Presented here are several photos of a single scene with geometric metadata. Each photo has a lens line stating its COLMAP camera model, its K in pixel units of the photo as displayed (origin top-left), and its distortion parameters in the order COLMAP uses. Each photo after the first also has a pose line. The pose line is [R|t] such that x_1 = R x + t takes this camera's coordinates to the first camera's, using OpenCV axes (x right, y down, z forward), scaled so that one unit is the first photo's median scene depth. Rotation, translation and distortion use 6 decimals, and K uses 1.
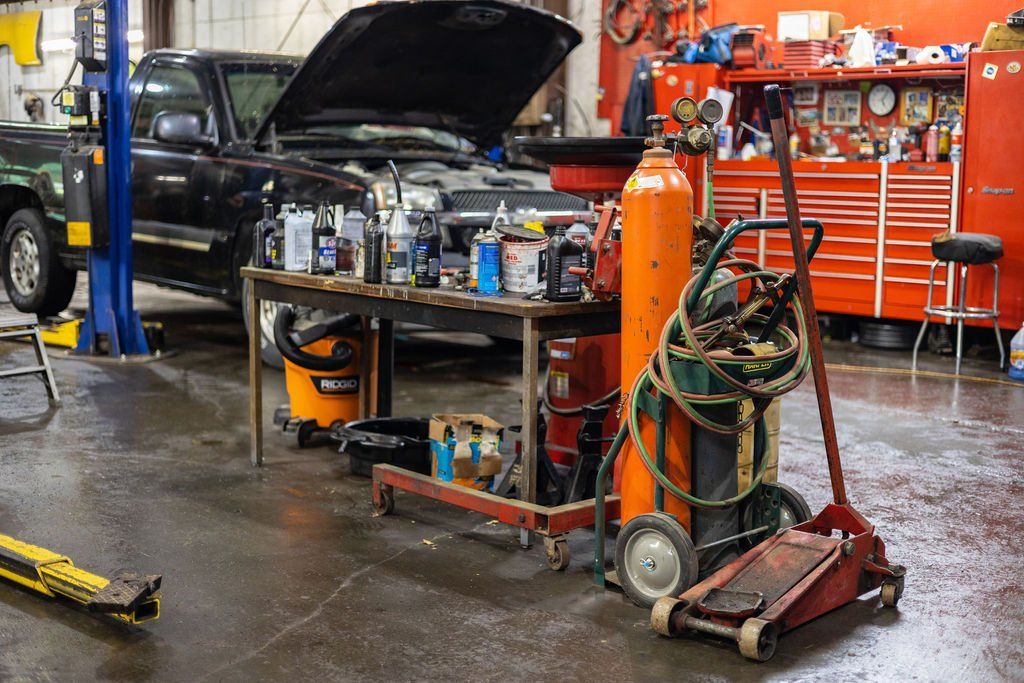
lens RADIAL K [[1467.2, 0, 513.5], [0, 1467.2, 328.6], [0, 0, 1]] dist [0.039922, -0.044419]
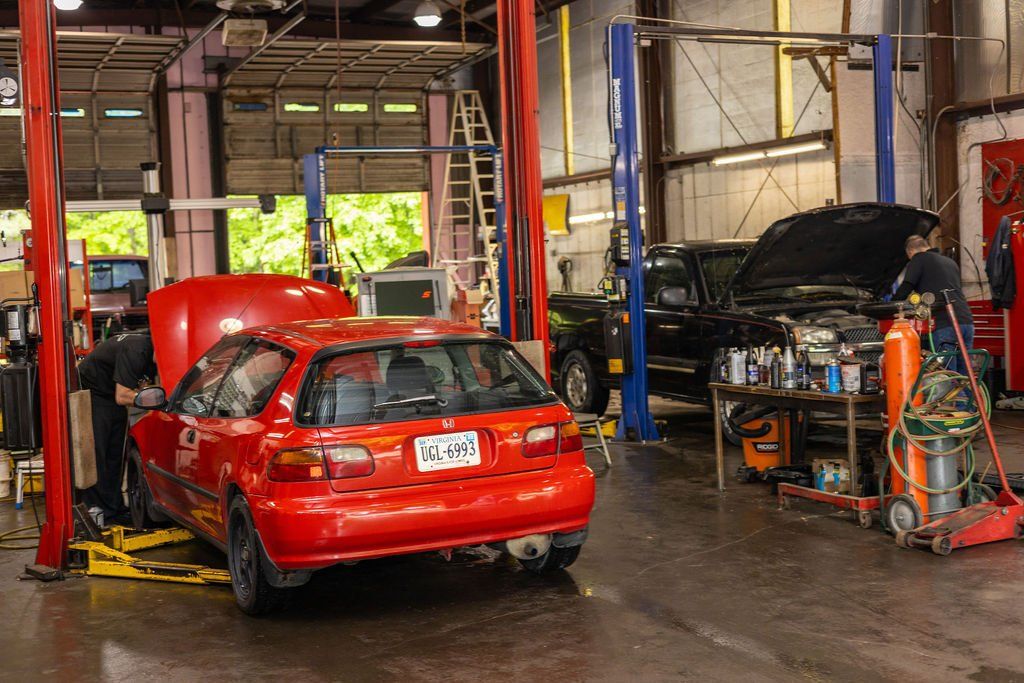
lens RADIAL K [[1467.2, 0, 513.5], [0, 1467.2, 328.6], [0, 0, 1]] dist [0.039922, -0.044419]
pose [[0.944140, -0.046975, -0.326179, 0.124814], [0.021411, 0.996441, -0.081529, 0.023574], [0.328848, 0.069991, 0.941786, -0.547632]]
